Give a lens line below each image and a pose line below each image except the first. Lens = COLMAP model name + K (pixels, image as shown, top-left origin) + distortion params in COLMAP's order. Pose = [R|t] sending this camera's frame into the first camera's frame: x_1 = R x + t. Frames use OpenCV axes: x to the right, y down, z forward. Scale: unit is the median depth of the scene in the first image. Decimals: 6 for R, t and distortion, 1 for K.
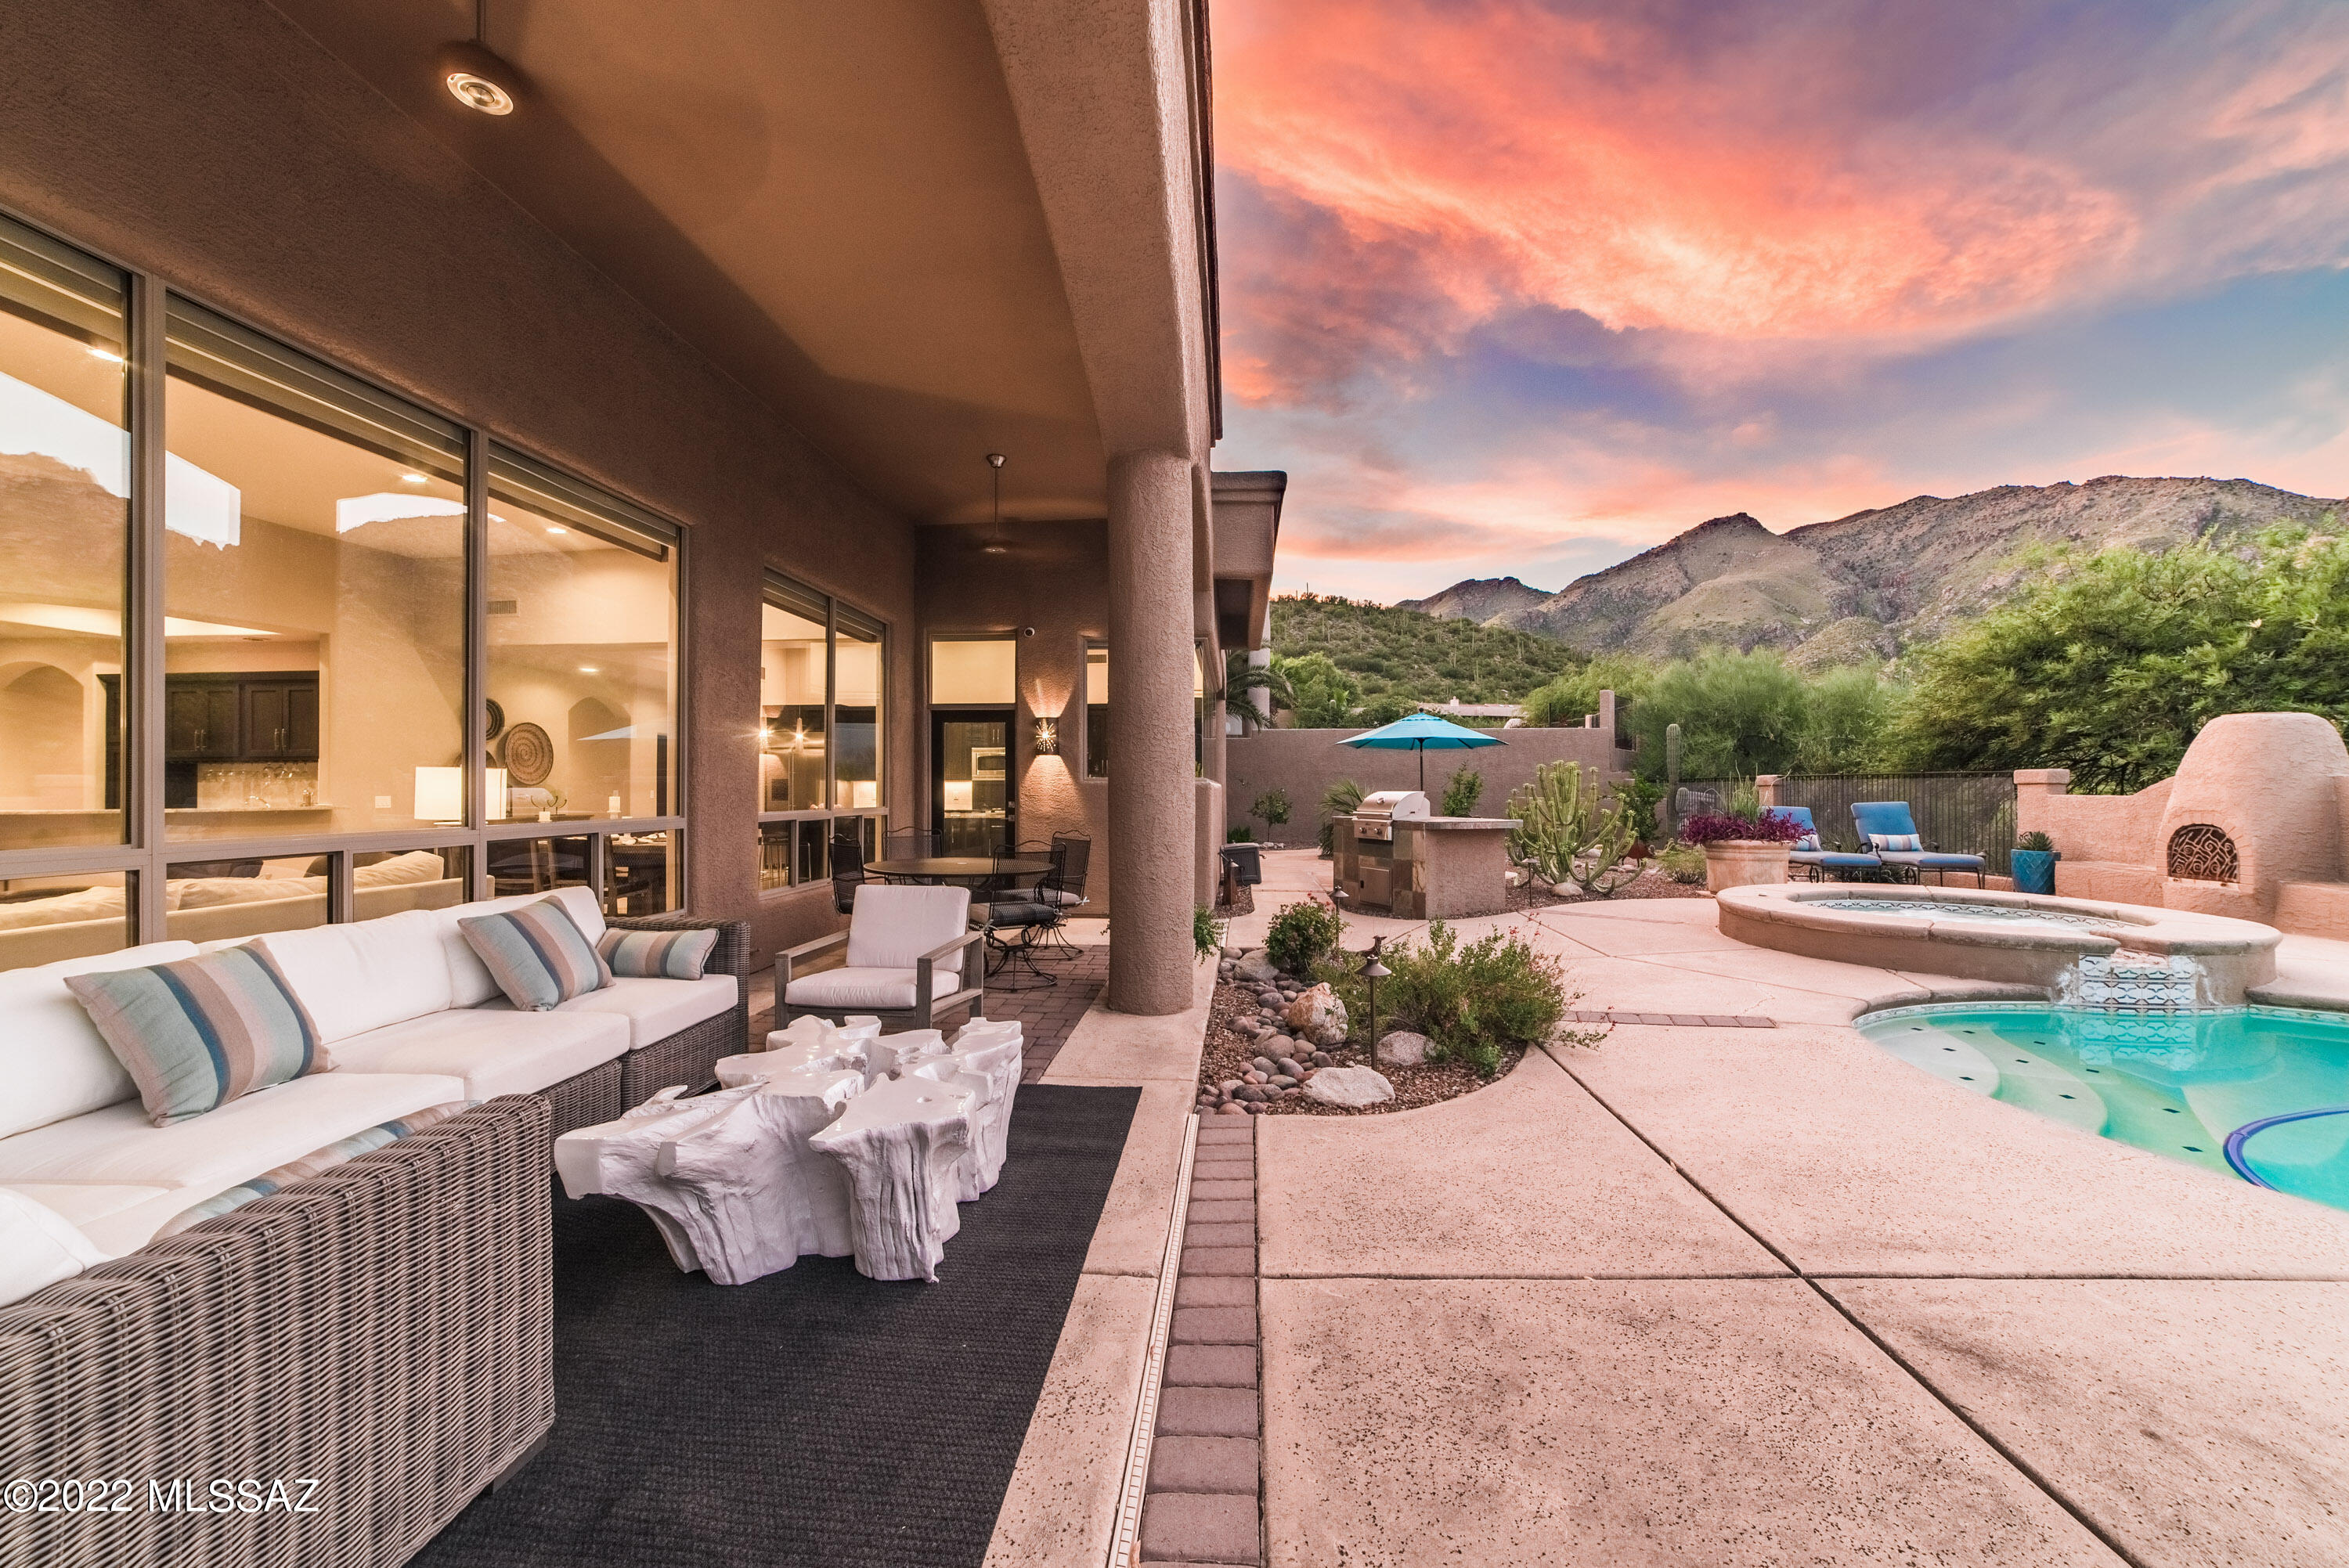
lens RADIAL K [[916.8, 0, 1182.0], [0, 916.8, 778.7], [0, 0, 1]] dist [-0.009706, 0.010623]
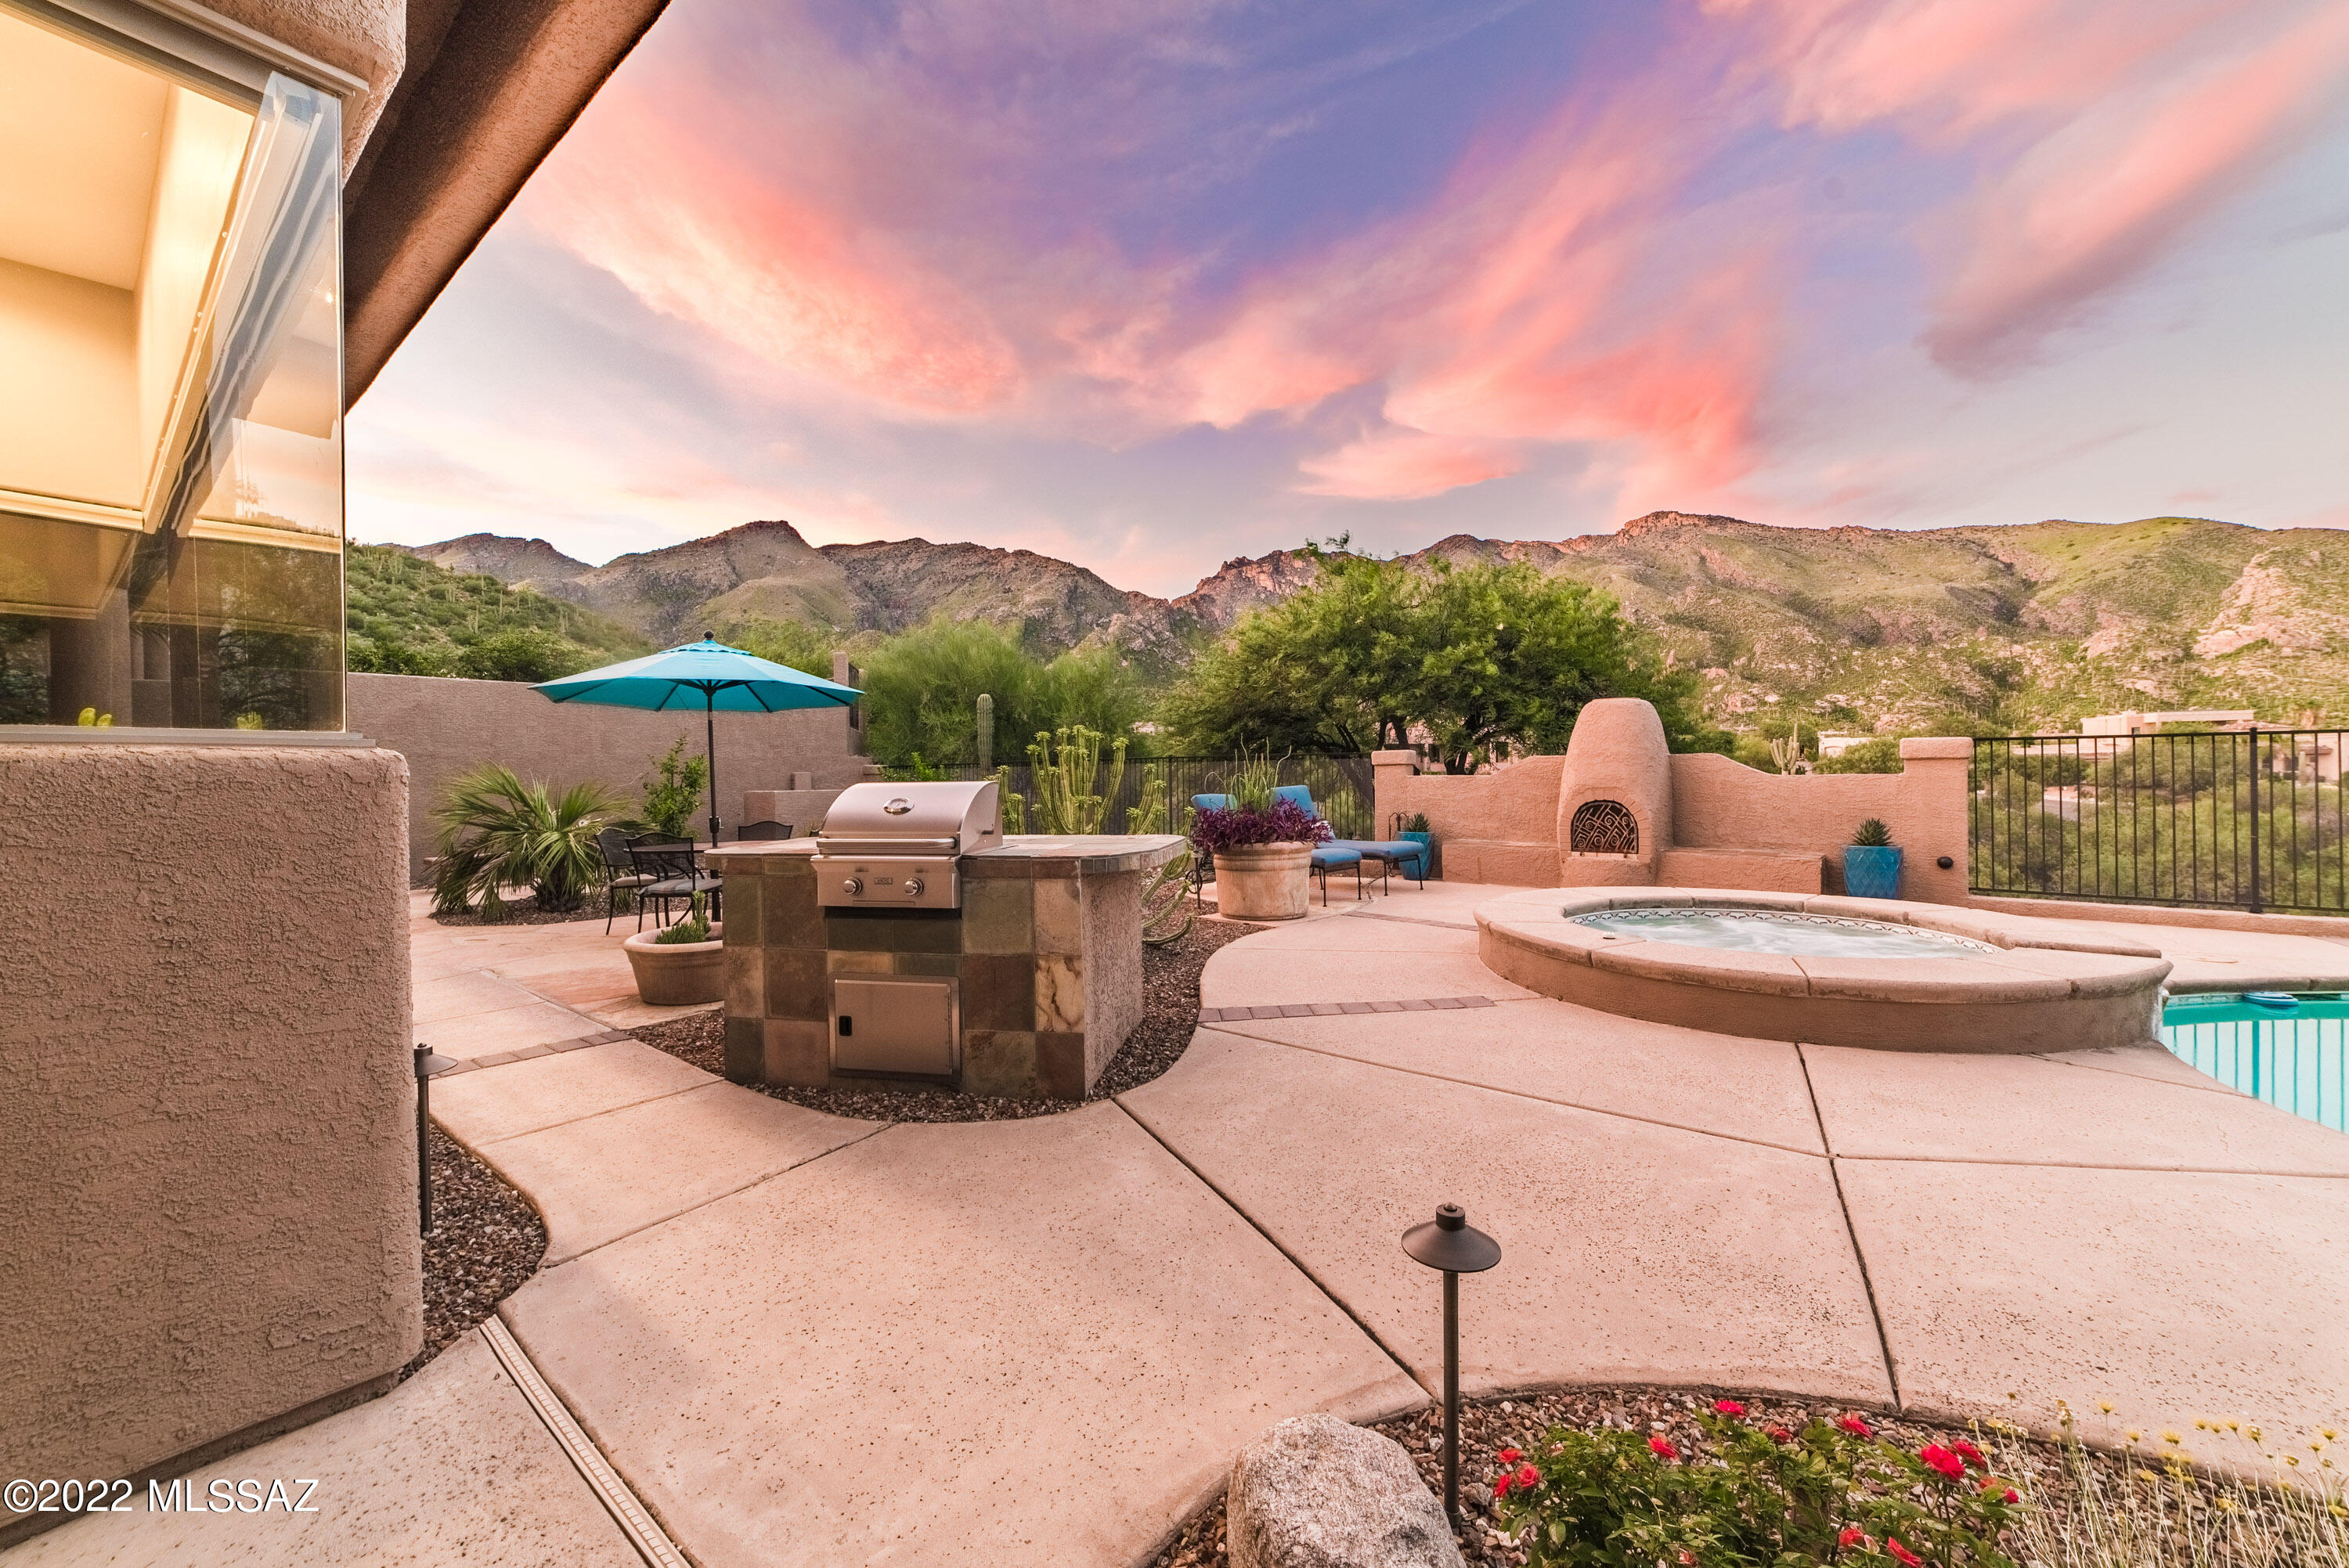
lens RADIAL K [[925.4, 0, 1166.1], [0, 925.4, 779.2], [0, 0, 1]] dist [-0.010593, 0.000399]
pose [[0.590325, -0.014039, 0.807043, -0.034178], [0.005612, 0.999896, 0.013289, 0.007620], [-0.807146, -0.003316, 0.590343, 0.668102]]
